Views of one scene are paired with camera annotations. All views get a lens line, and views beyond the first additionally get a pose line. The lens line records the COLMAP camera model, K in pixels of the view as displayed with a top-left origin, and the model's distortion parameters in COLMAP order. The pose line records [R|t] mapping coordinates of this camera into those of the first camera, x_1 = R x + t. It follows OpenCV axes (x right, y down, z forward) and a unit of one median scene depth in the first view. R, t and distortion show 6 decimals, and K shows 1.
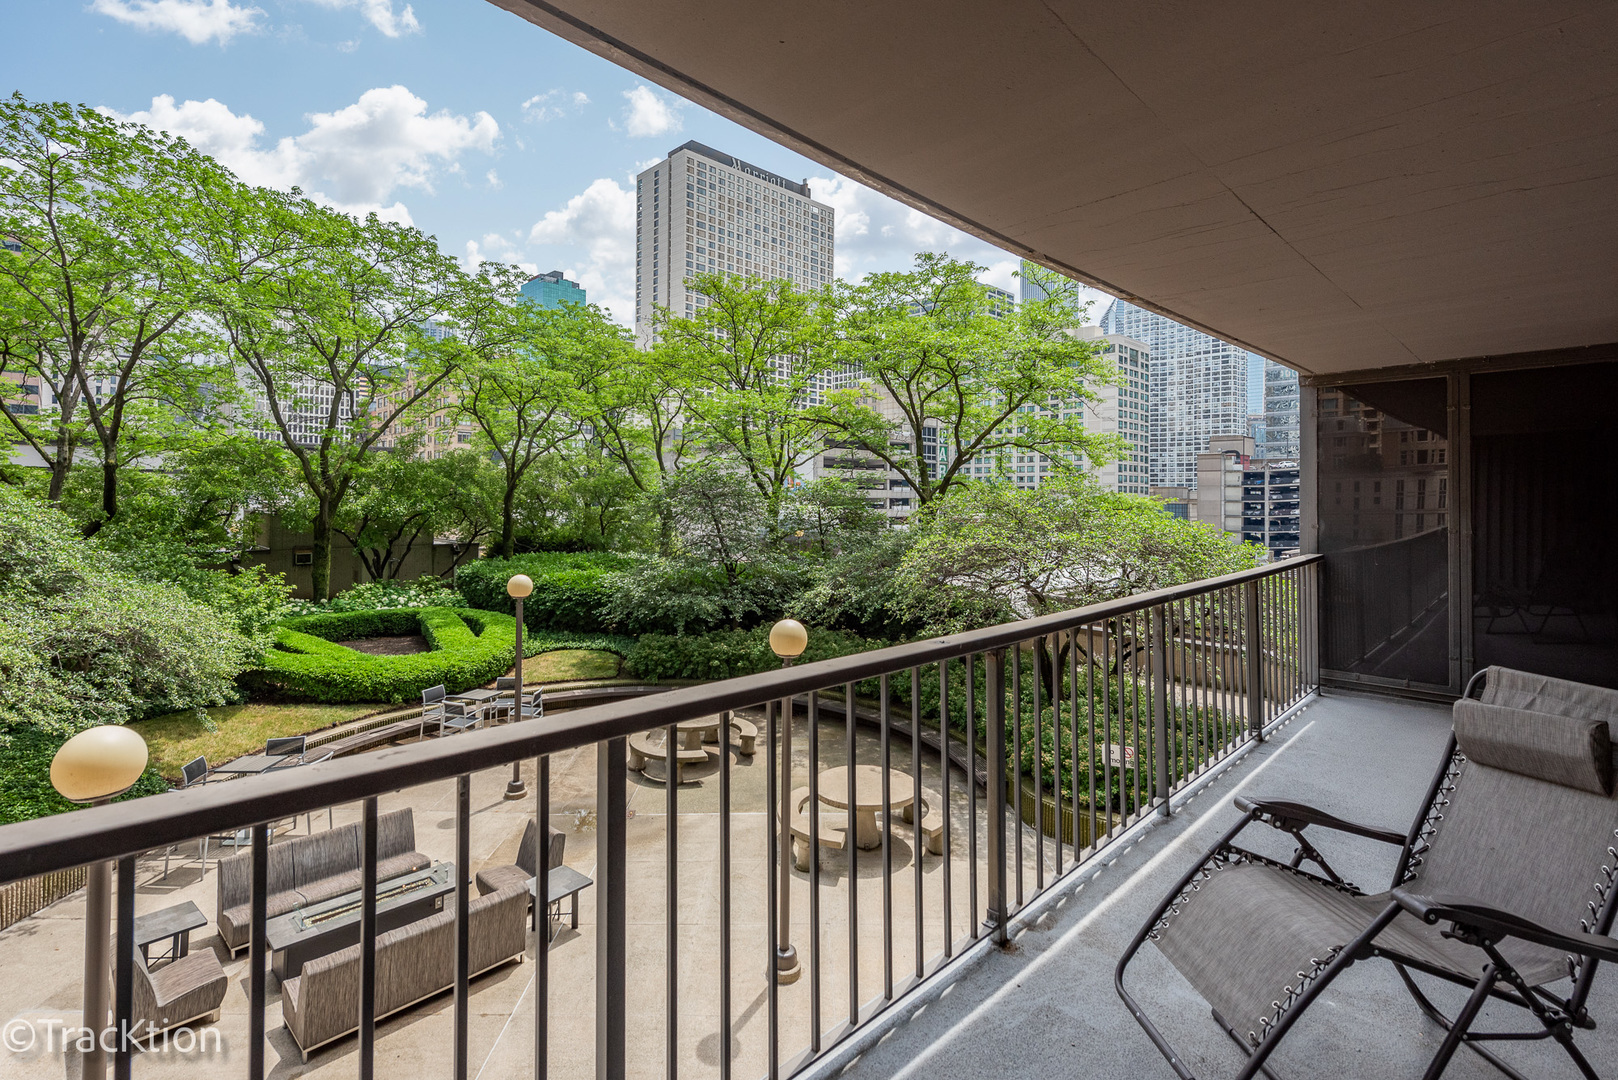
lens RADIAL K [[705.4, 0, 835.9], [0, 705.4, 499.4], [0, 0, 1]] dist [-0.024061, -0.000703]
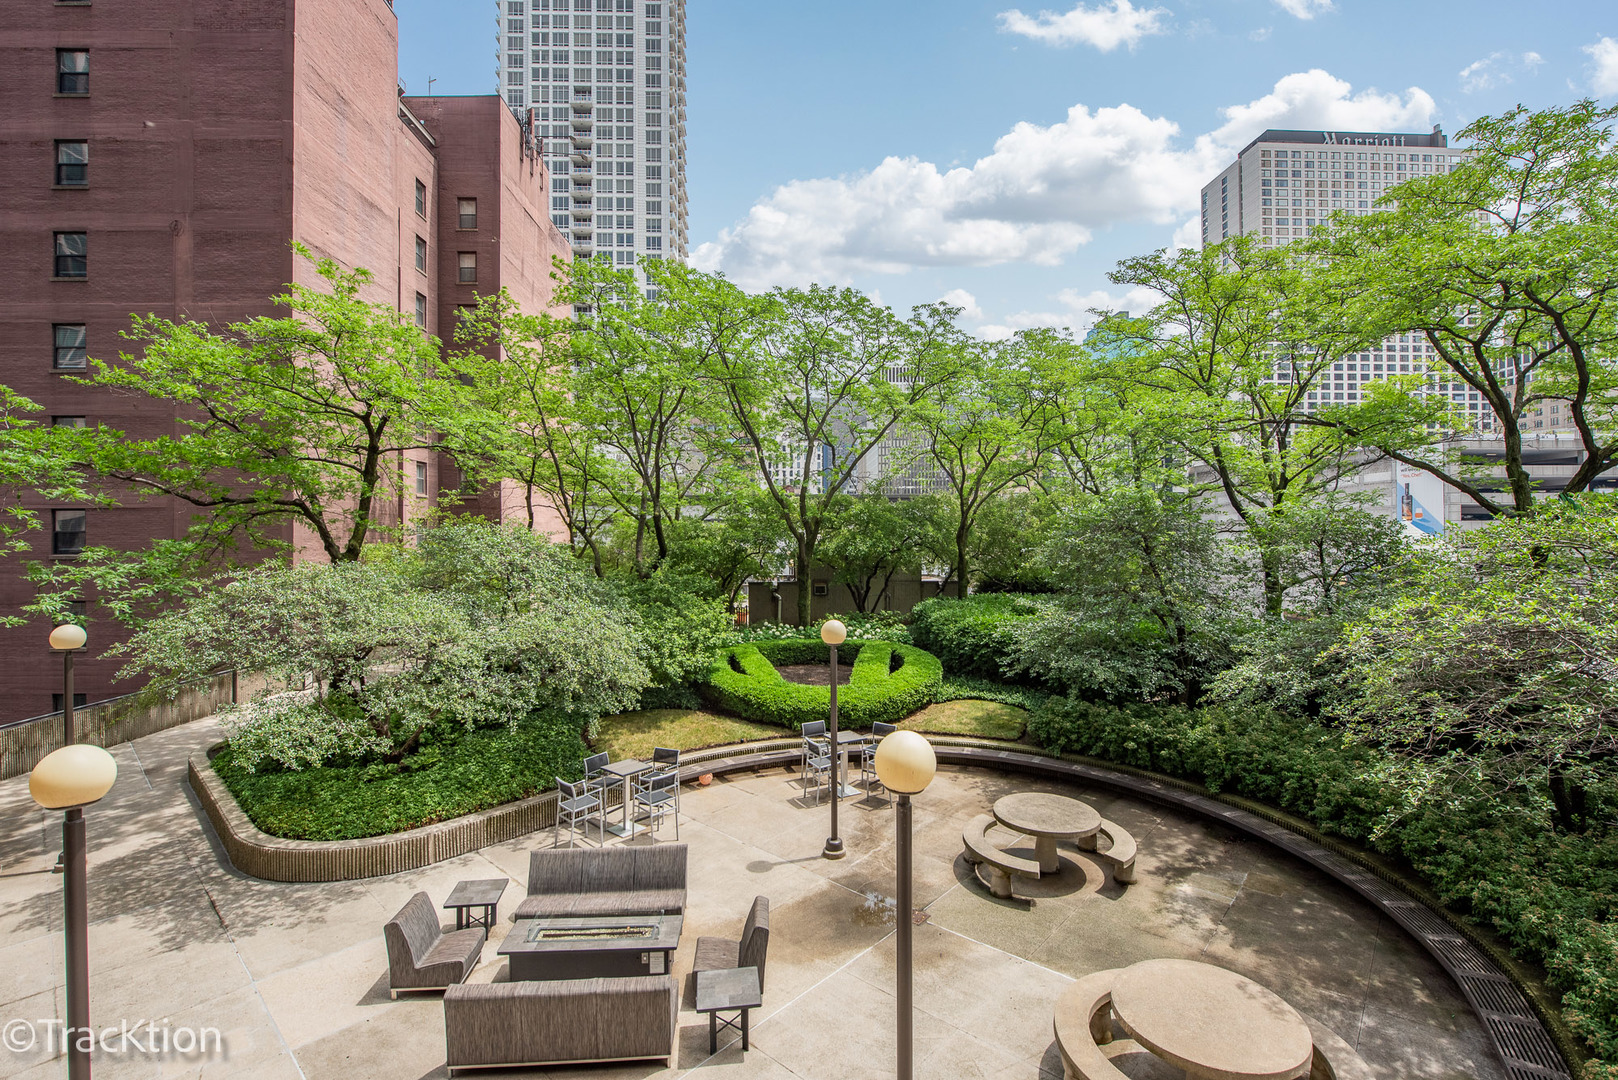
lens RADIAL K [[705.4, 0, 826.8], [0, 705.4, 536.6], [0, 0, 1]] dist [-0.024061, -0.000703]
pose [[0.727956, -0.009562, -0.685557, 0.118941], [0.007946, 0.999953, -0.005510, 0.001455], [0.685578, -0.001436, 0.727998, 0.198673]]
